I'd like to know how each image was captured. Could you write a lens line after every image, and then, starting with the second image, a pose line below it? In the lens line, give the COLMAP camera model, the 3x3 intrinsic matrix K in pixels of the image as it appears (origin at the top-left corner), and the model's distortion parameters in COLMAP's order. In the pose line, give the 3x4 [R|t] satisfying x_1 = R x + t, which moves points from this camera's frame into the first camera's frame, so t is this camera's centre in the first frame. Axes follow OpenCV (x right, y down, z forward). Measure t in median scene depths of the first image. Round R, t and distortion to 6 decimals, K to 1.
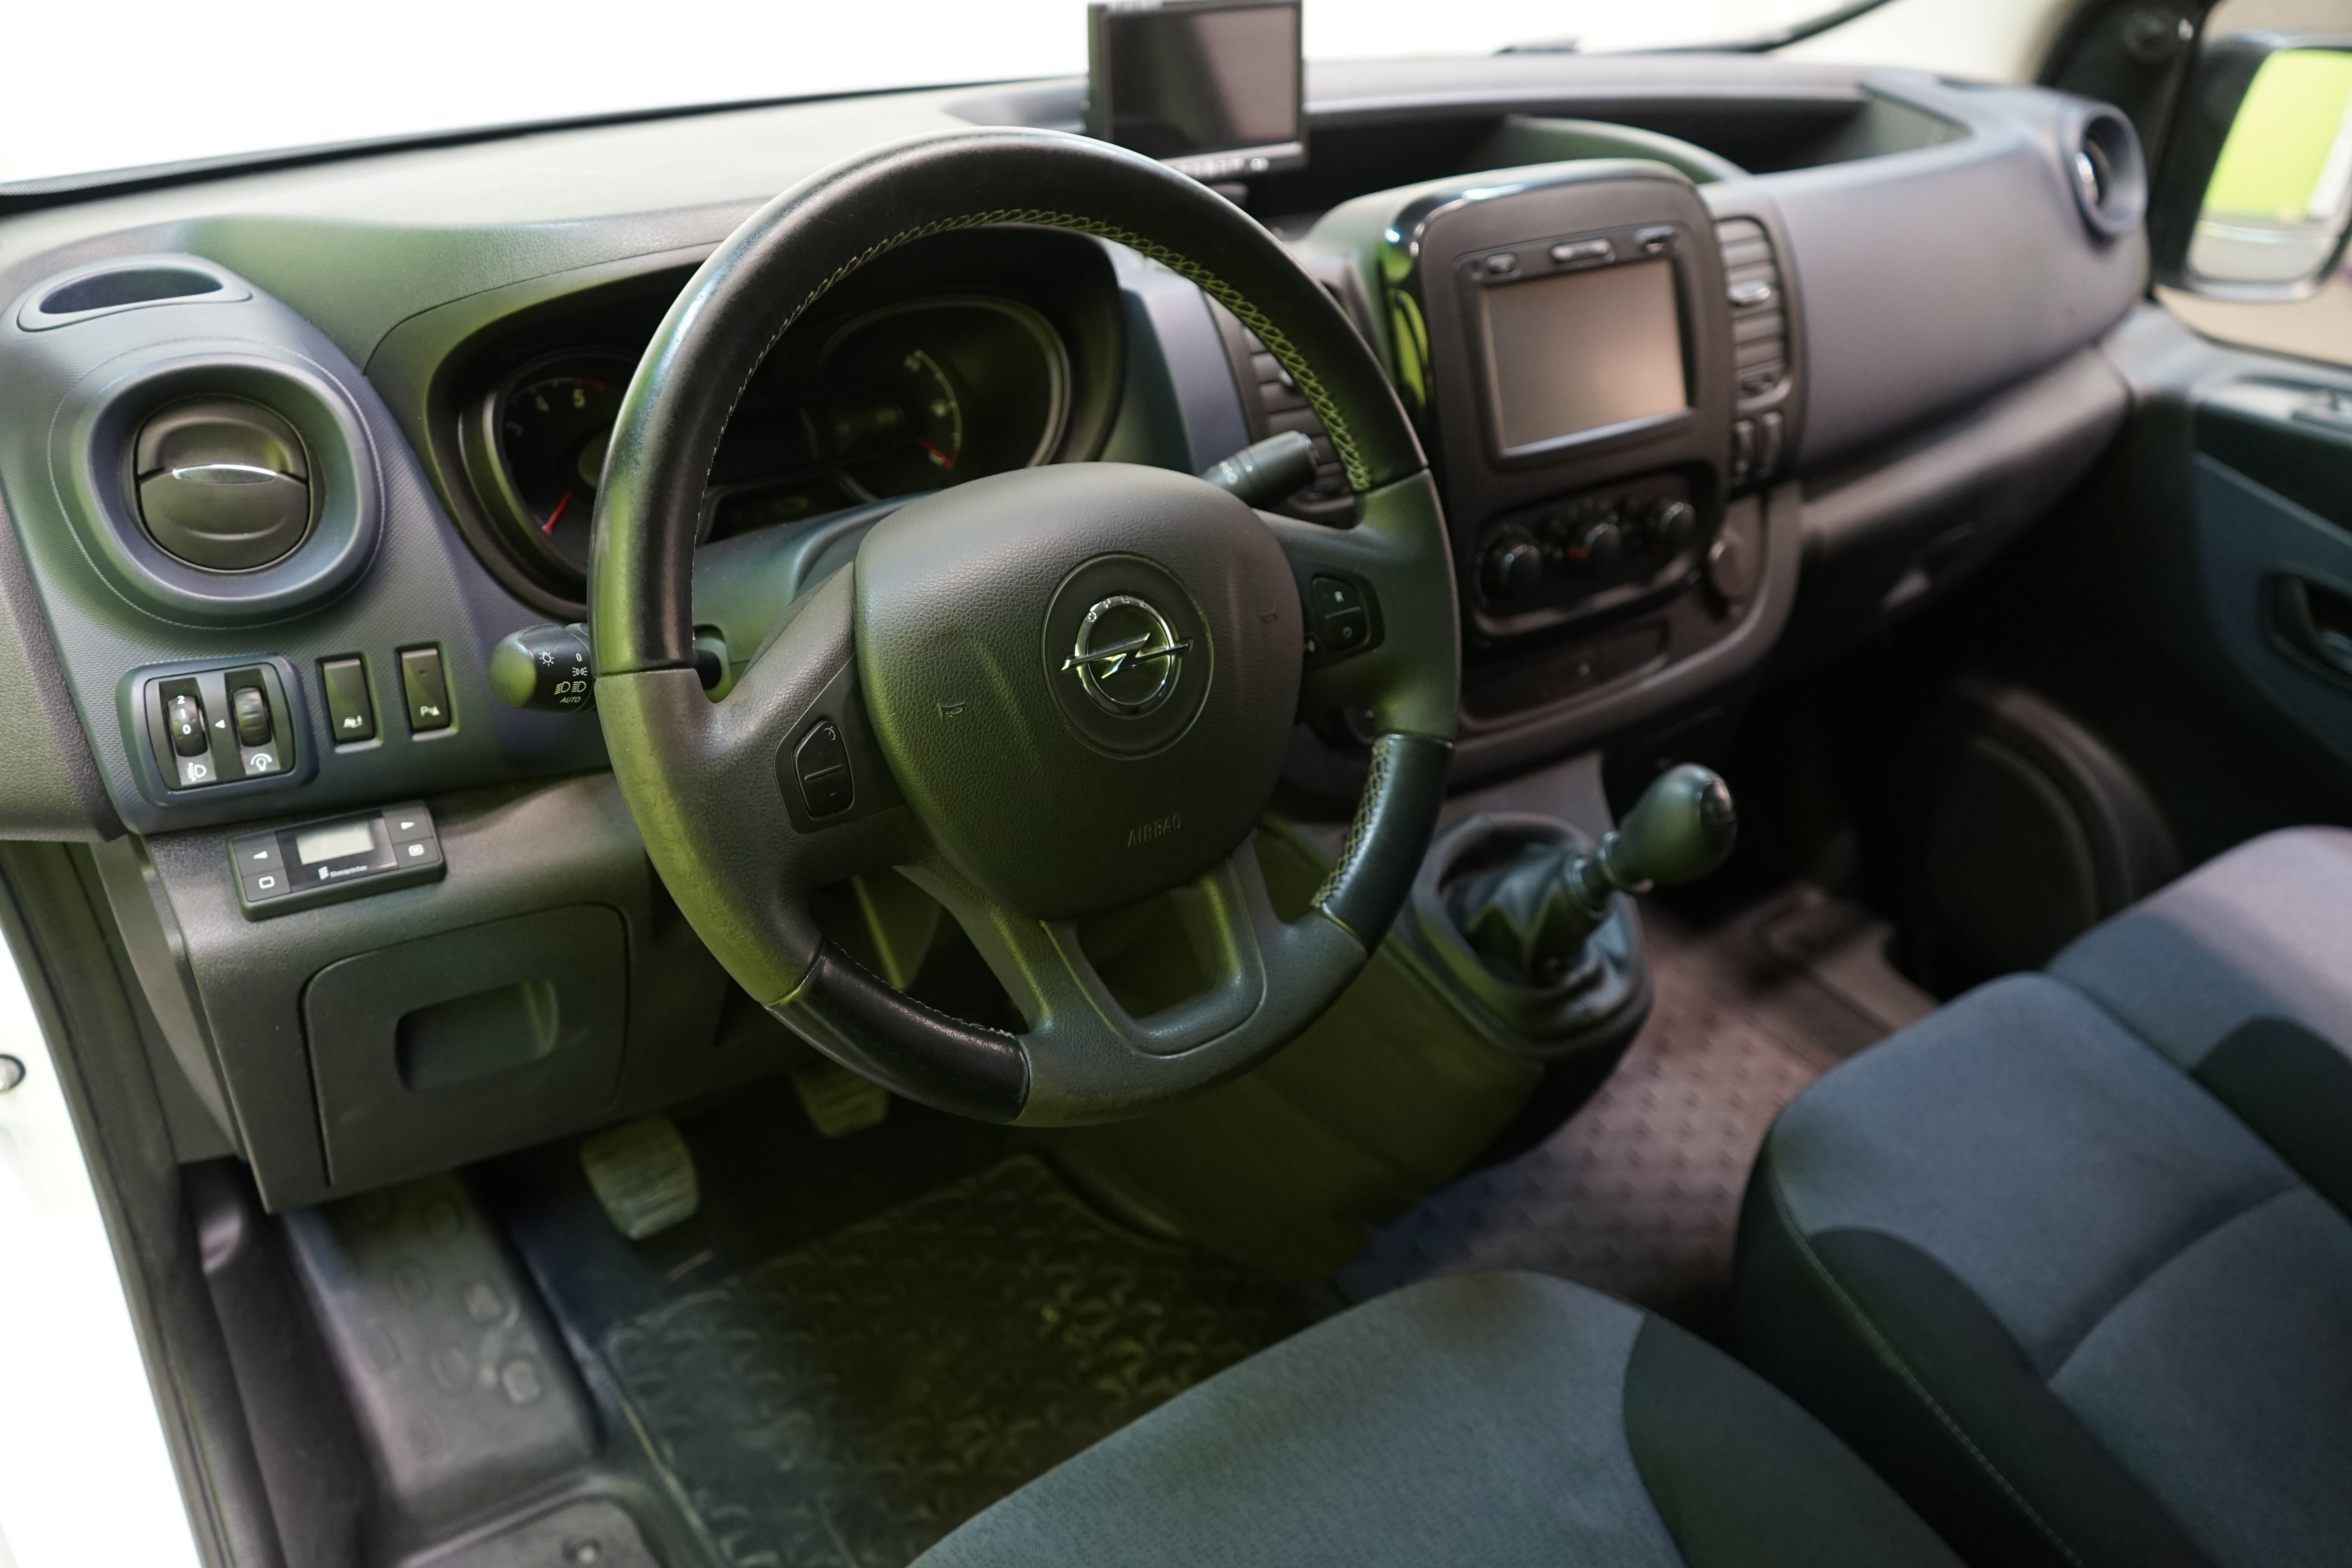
lens RADIAL K [[1882.4, 0, 1174.5], [0, 1882.4, 845.1], [0, 0, 1]] dist [-0.002001, -0.009004]
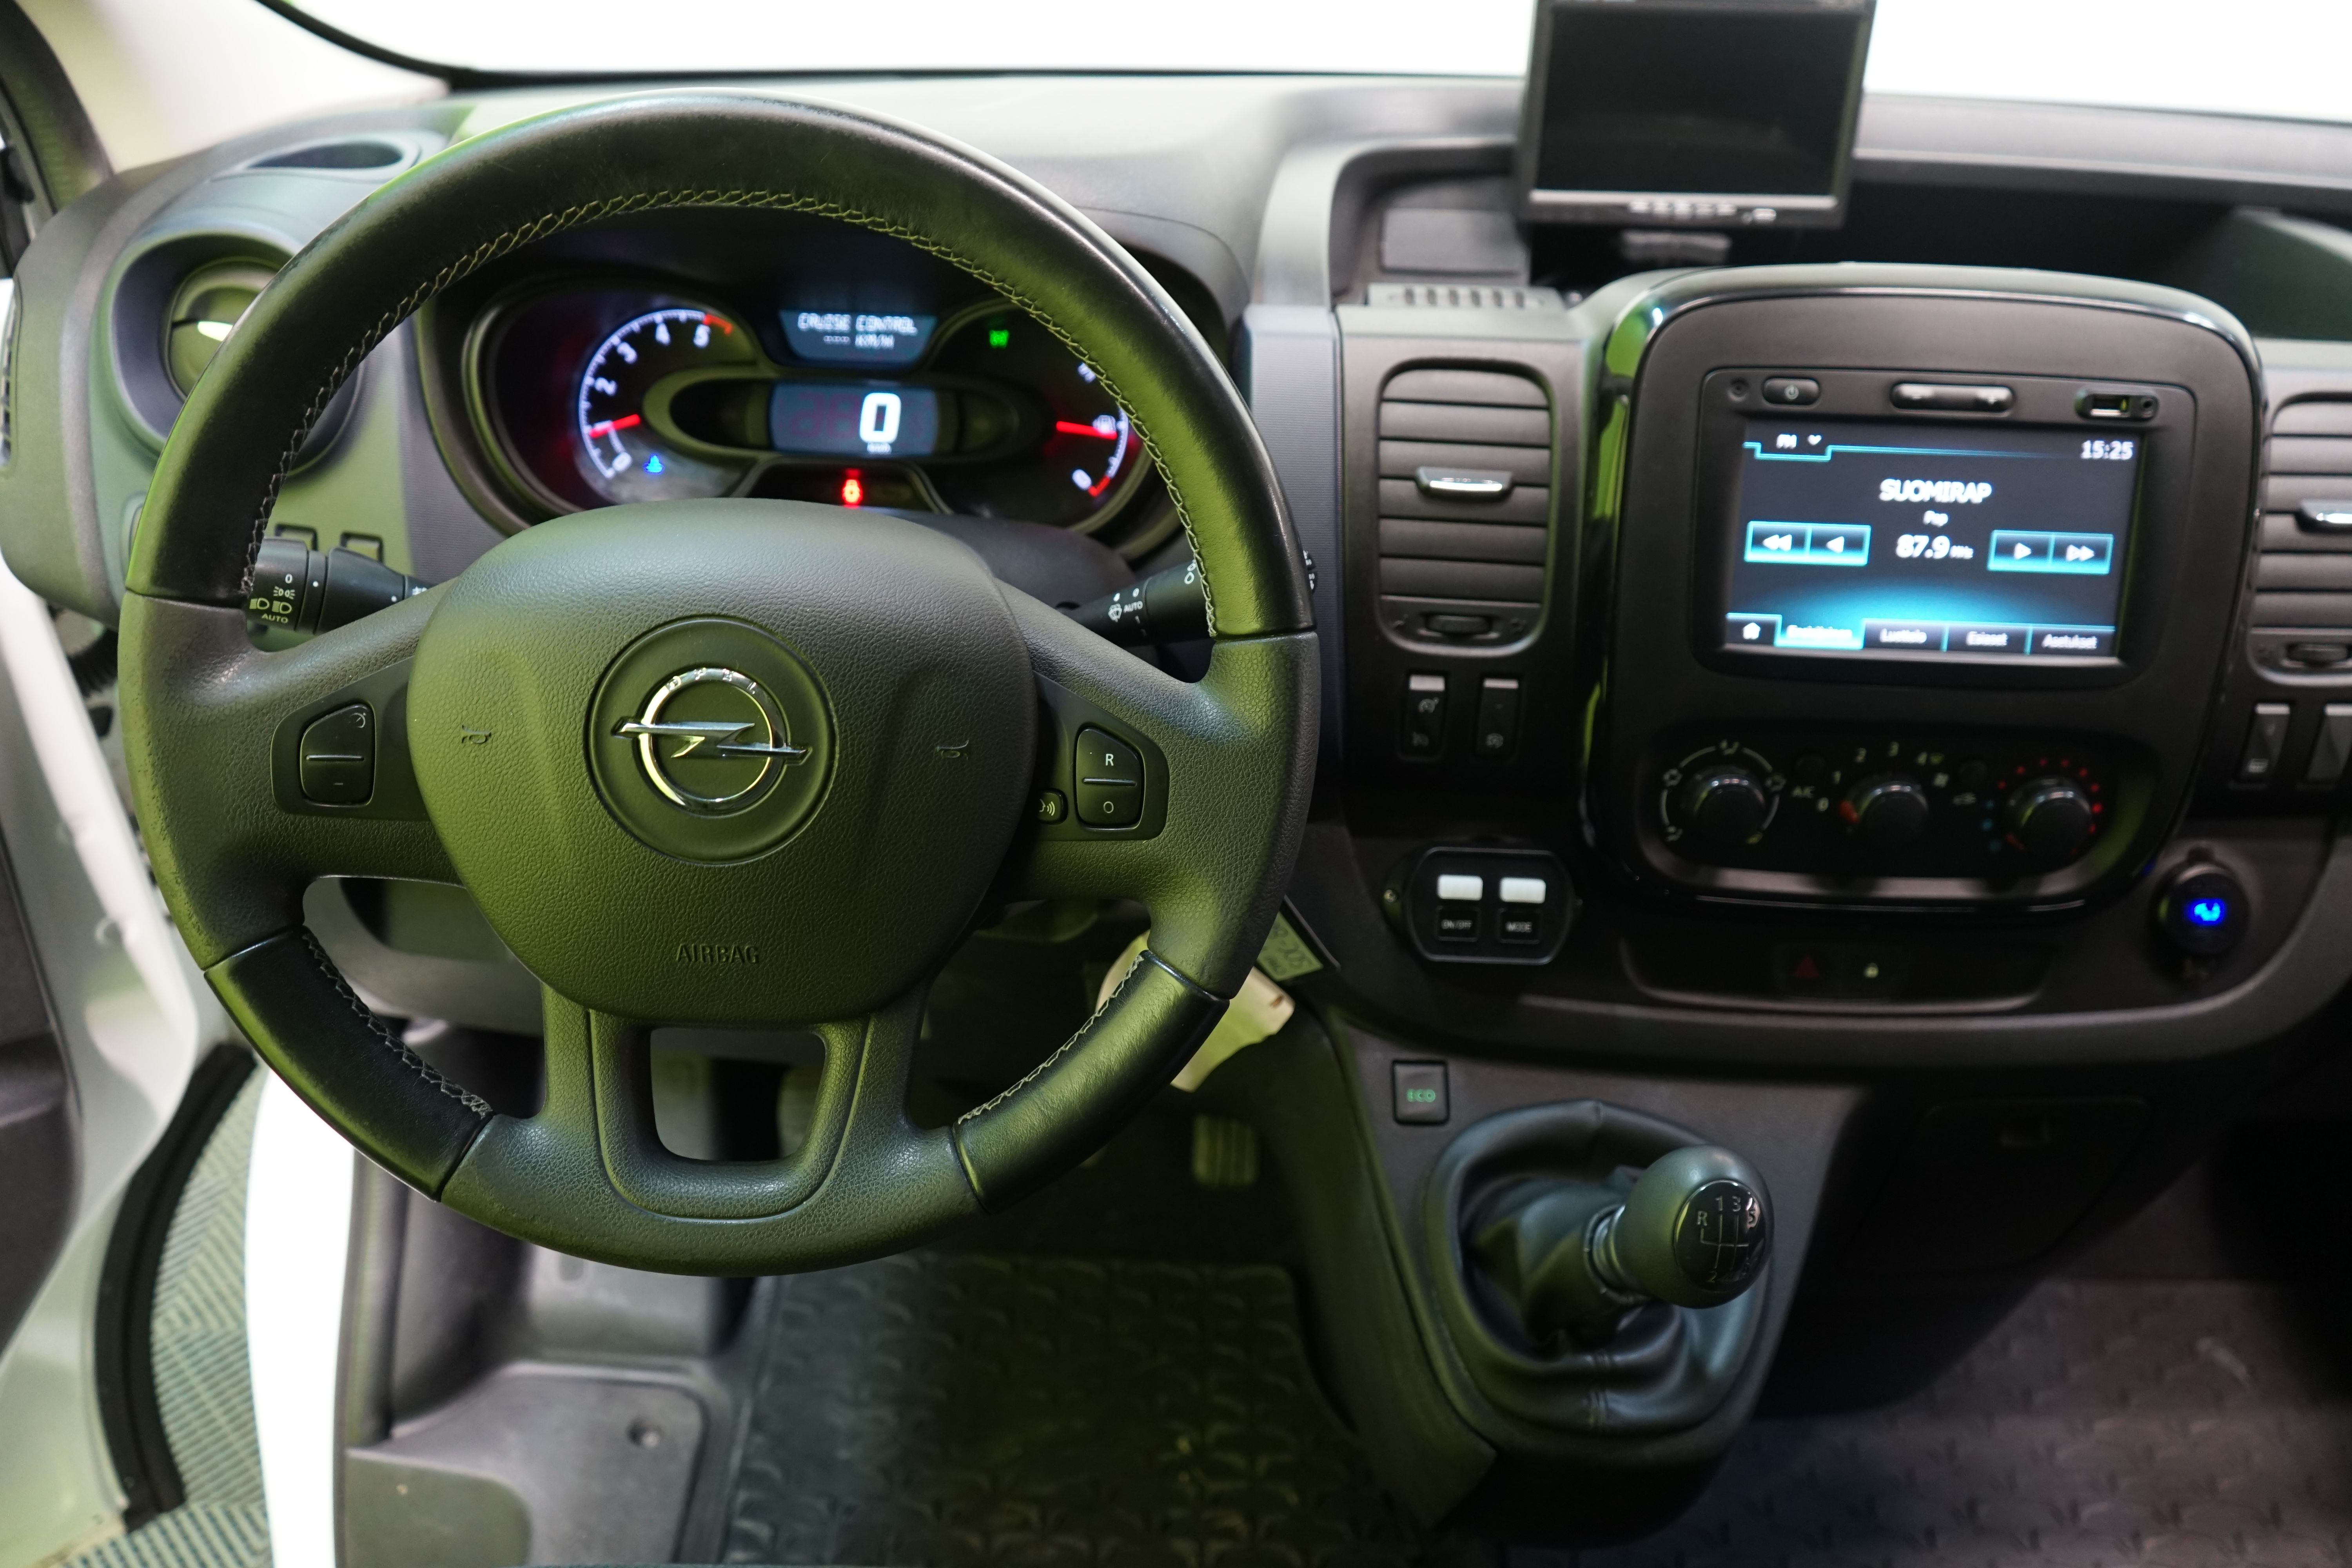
lens RADIAL K [[1882.4, 0, 1174.5], [0, 1882.4, 845.1], [0, 0, 1]] dist [-0.002001, -0.009004]
pose [[0.796028, 0.316238, -0.516075, 0.364595], [-0.312297, 0.944983, 0.097355, -0.127179], [0.518469, 0.083672, 0.850993, 0.258055]]
